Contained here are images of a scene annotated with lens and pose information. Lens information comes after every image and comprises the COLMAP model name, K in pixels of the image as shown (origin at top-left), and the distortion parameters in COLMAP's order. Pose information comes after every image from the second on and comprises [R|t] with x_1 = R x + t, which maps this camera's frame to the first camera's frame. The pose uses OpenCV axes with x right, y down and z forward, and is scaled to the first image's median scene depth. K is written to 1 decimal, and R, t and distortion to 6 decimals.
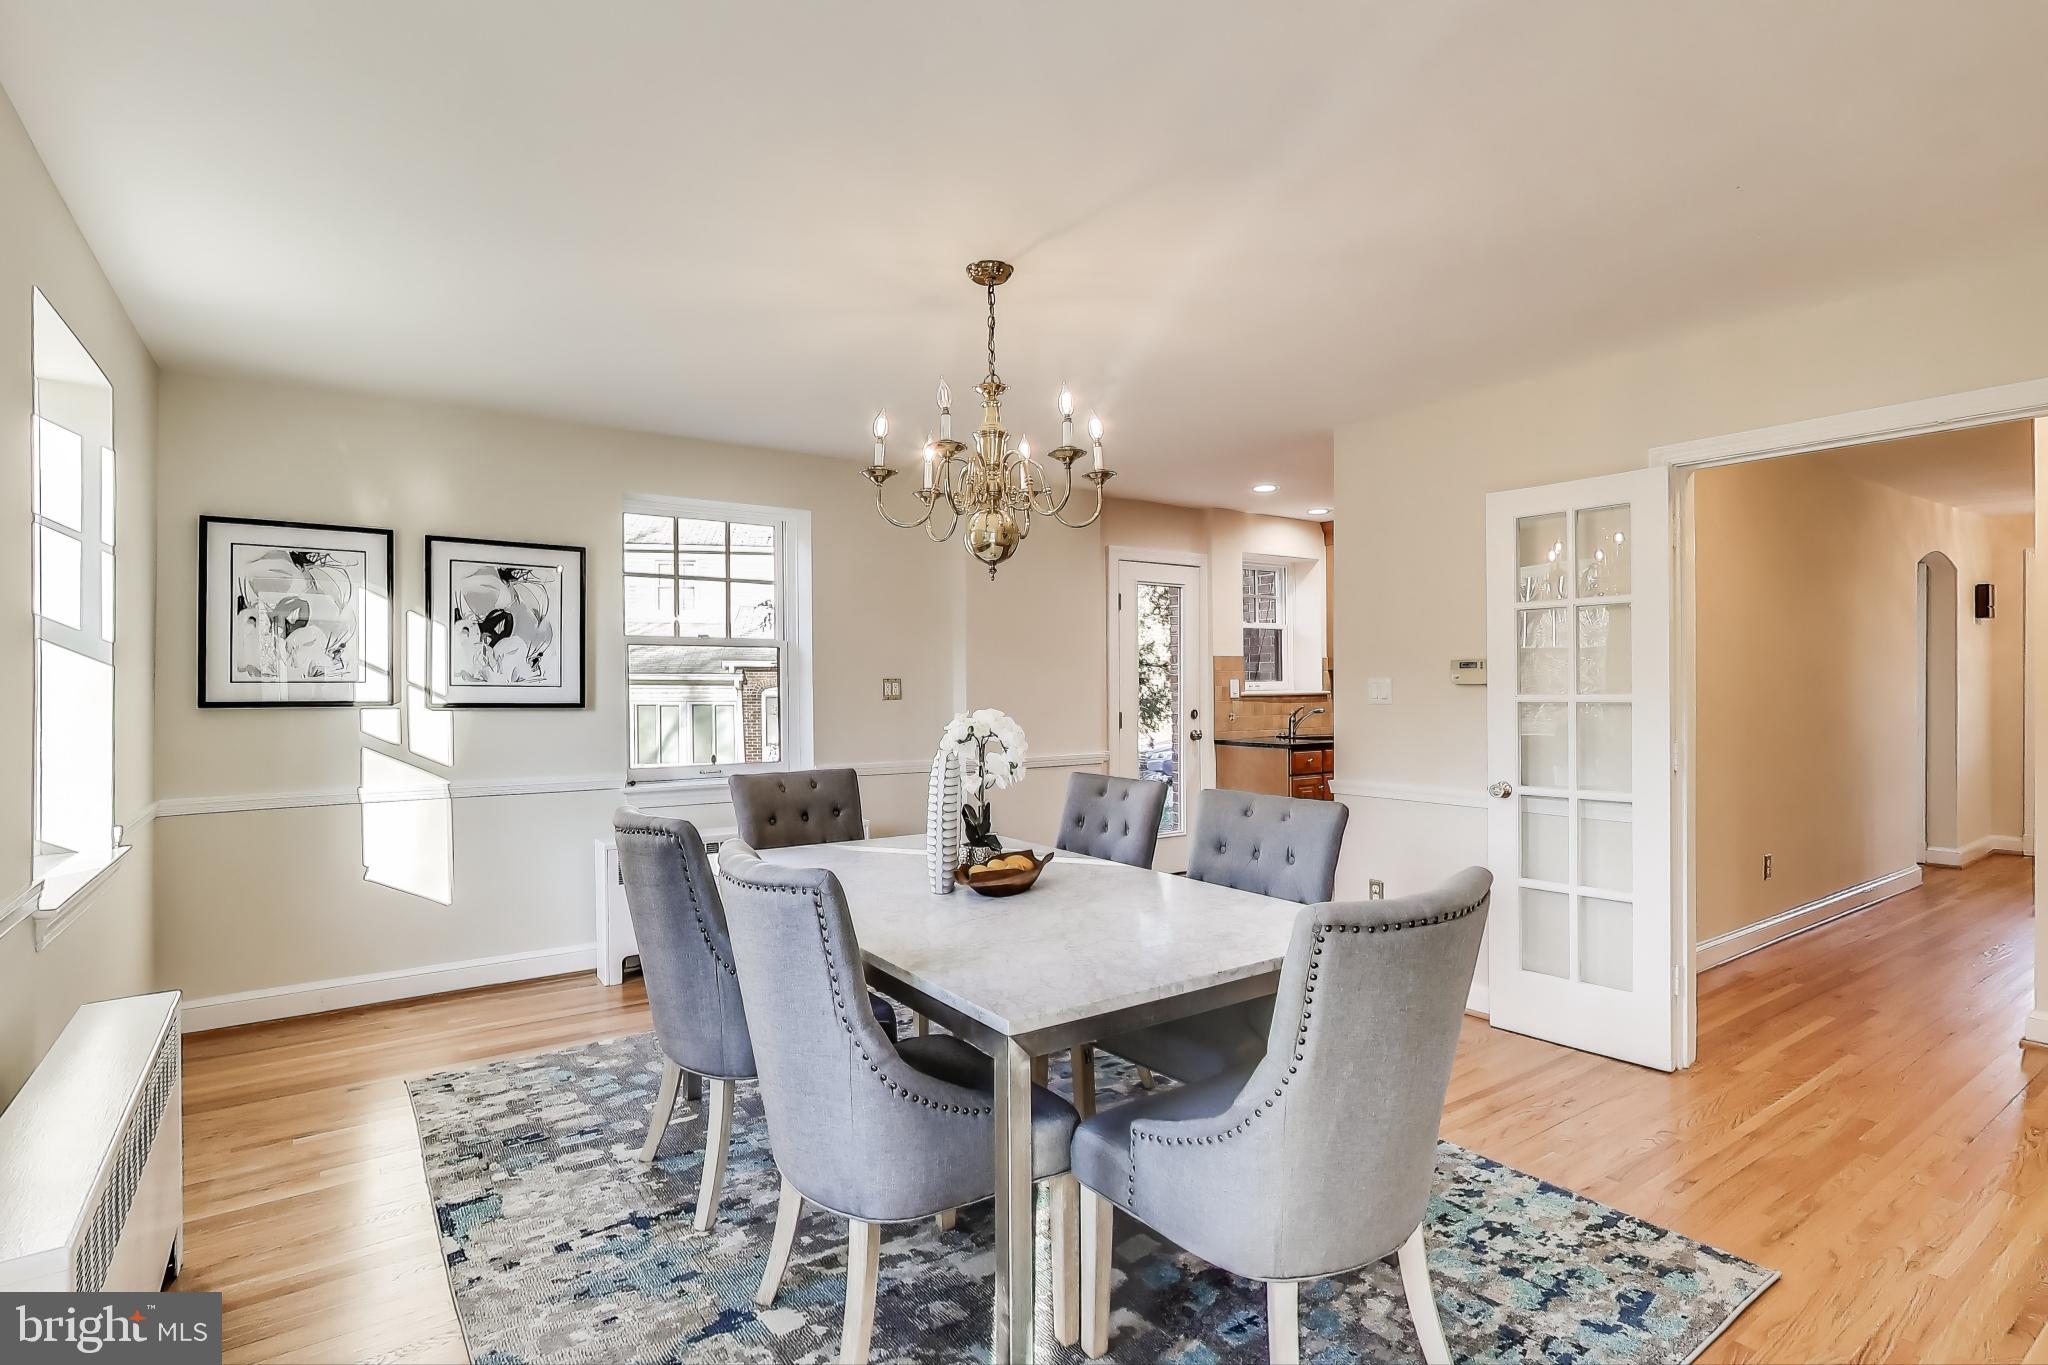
lens RADIAL K [[922.8, 0, 1027.6], [0, 922.8, 663.2], [0, 0, 1]] dist [0.001120, 0.000180]
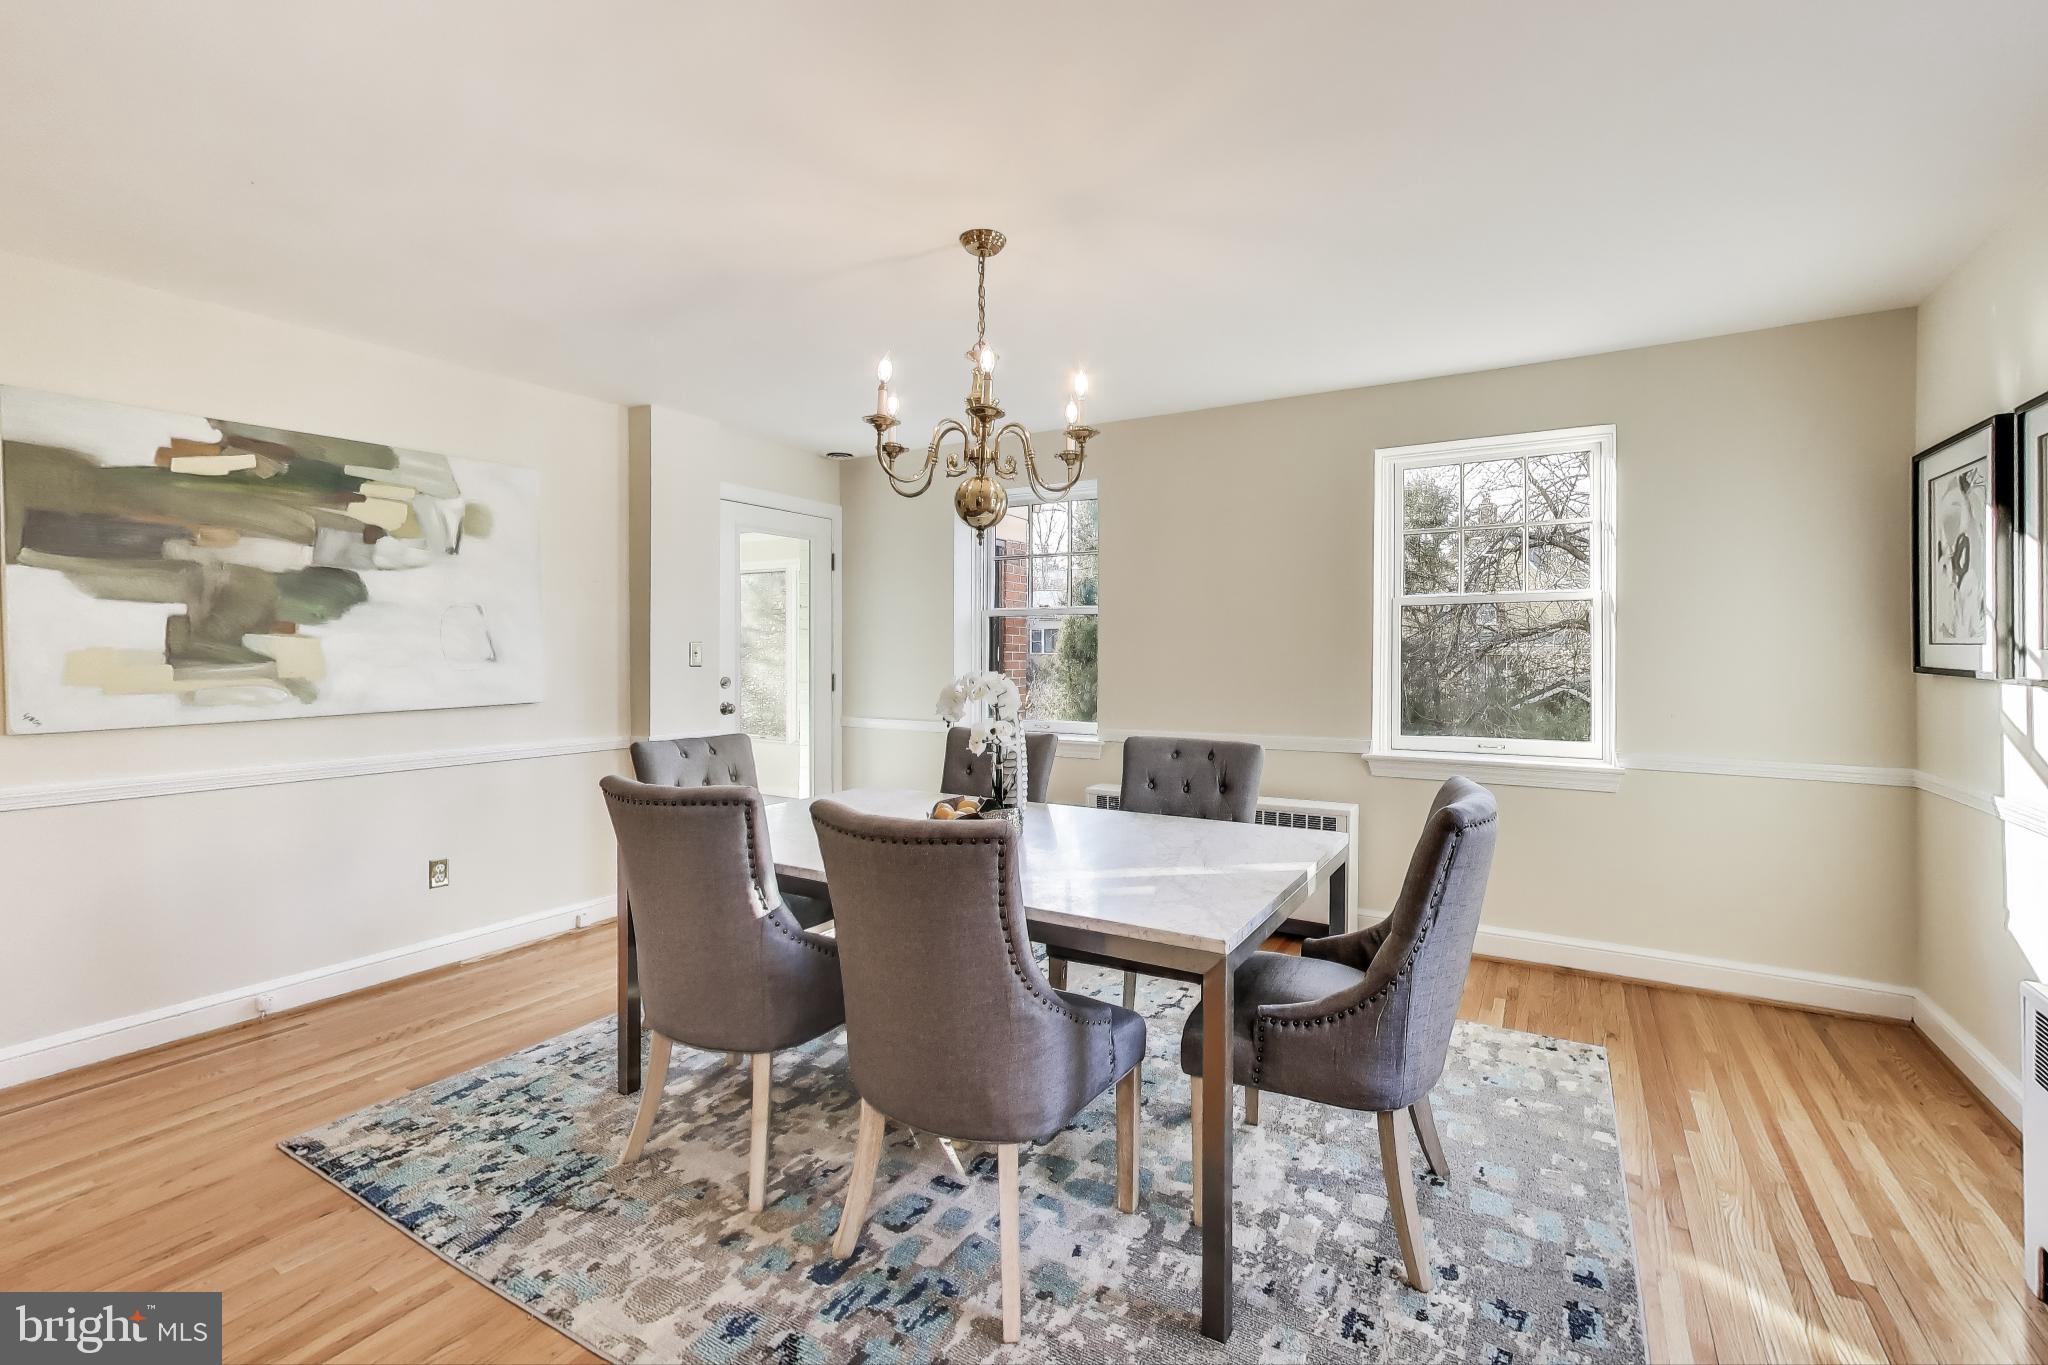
lens RADIAL K [[922.8, 0, 1027.6], [0, 922.8, 663.2], [0, 0, 1]] dist [0.001120, 0.000180]
pose [[-0.921250, 0.009542, -0.388853, 0.359832], [0.009184, 0.999954, 0.002780, 0.051728], [0.388862, -0.001010, -0.921296, 2.285539]]
